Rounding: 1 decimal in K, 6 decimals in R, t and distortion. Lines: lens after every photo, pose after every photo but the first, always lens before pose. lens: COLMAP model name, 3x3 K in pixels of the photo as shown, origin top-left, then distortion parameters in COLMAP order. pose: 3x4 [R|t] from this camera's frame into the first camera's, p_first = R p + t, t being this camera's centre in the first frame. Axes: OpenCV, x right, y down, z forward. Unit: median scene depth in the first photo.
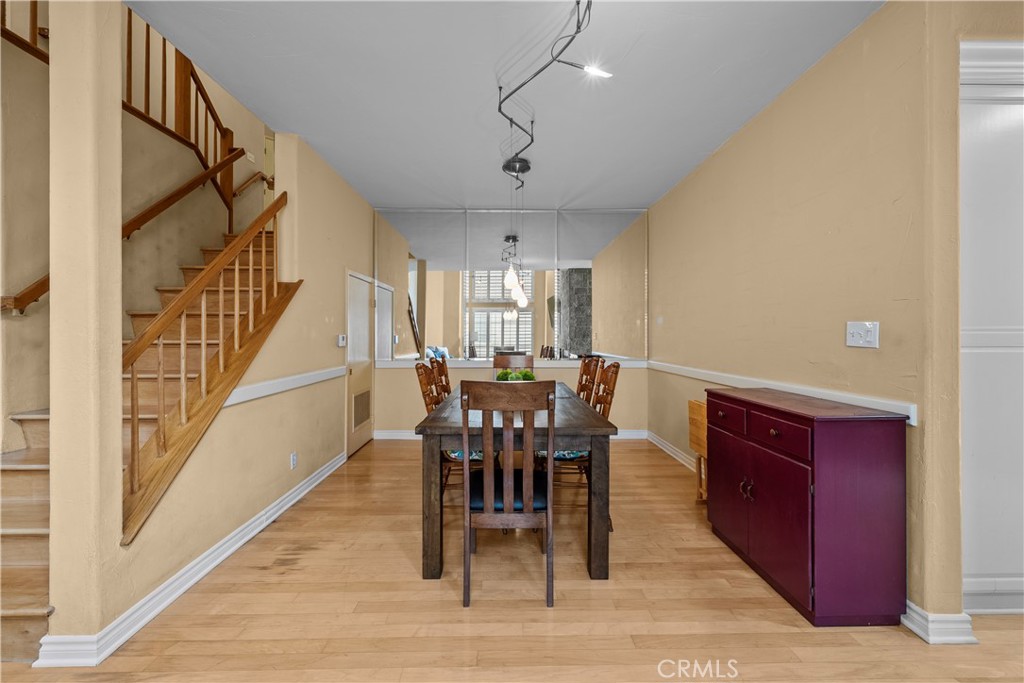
lens RADIAL K [[414.0, 0, 509.1], [0, 414.0, 331.1], [0, 0, 1]] dist [-0.000444, -0.000123]
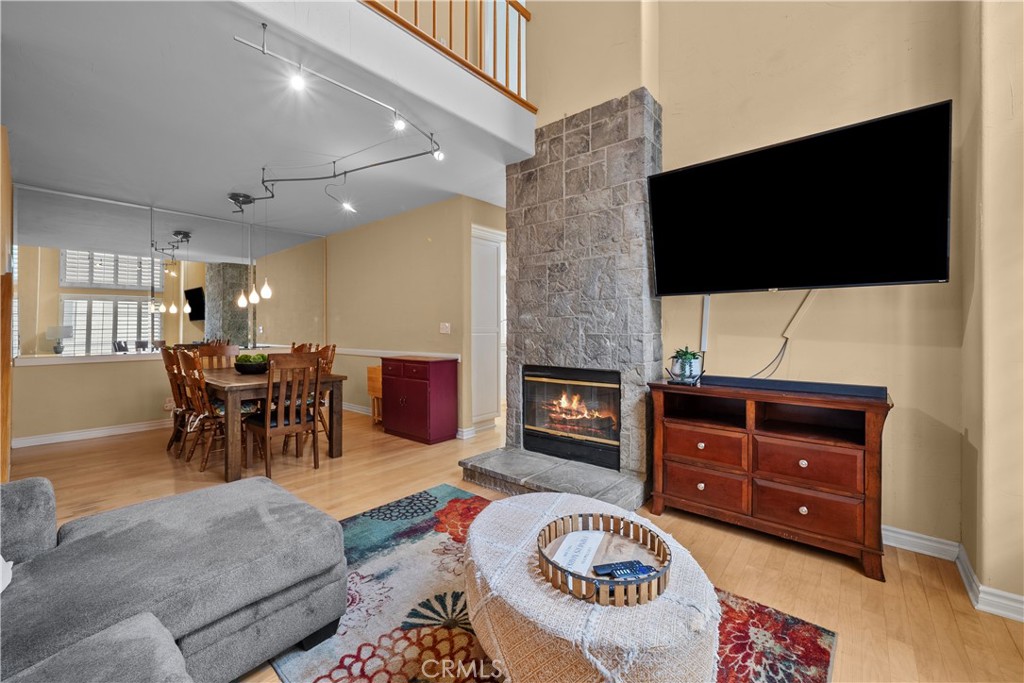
lens RADIAL K [[414.5, 0, 512.0], [0, 414.5, 341.5], [0, 0, 1]] dist [0.000487, -0.000048]
pose [[0.660868, -0.021772, 0.750186, -0.693858], [-0.006858, 0.999362, 0.035045, -0.002287], [-0.750471, -0.028305, 0.660298, -0.879298]]
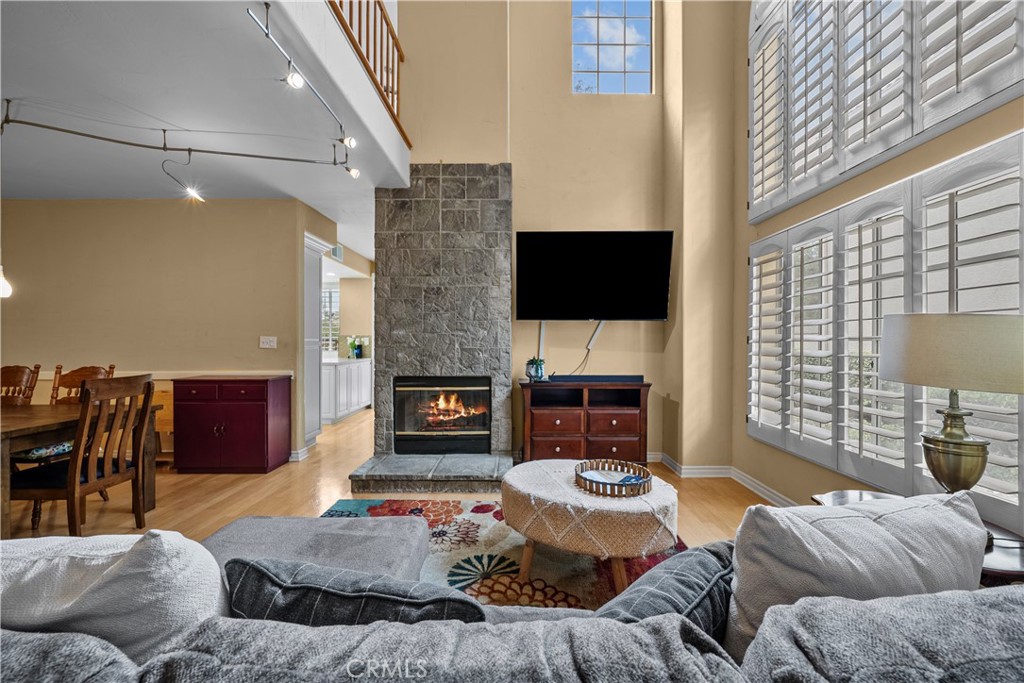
lens RADIAL K [[399.9, 0, 512.3], [0, 399.9, 358.9], [0, 0, 1]] dist [0.001429, 0.000016]
pose [[0.025975, -0.044671, 0.998664, -1.183587], [-0.009947, 0.998940, 0.044942, -0.011784], [-0.999613, -0.011101, 0.025503, -0.323497]]
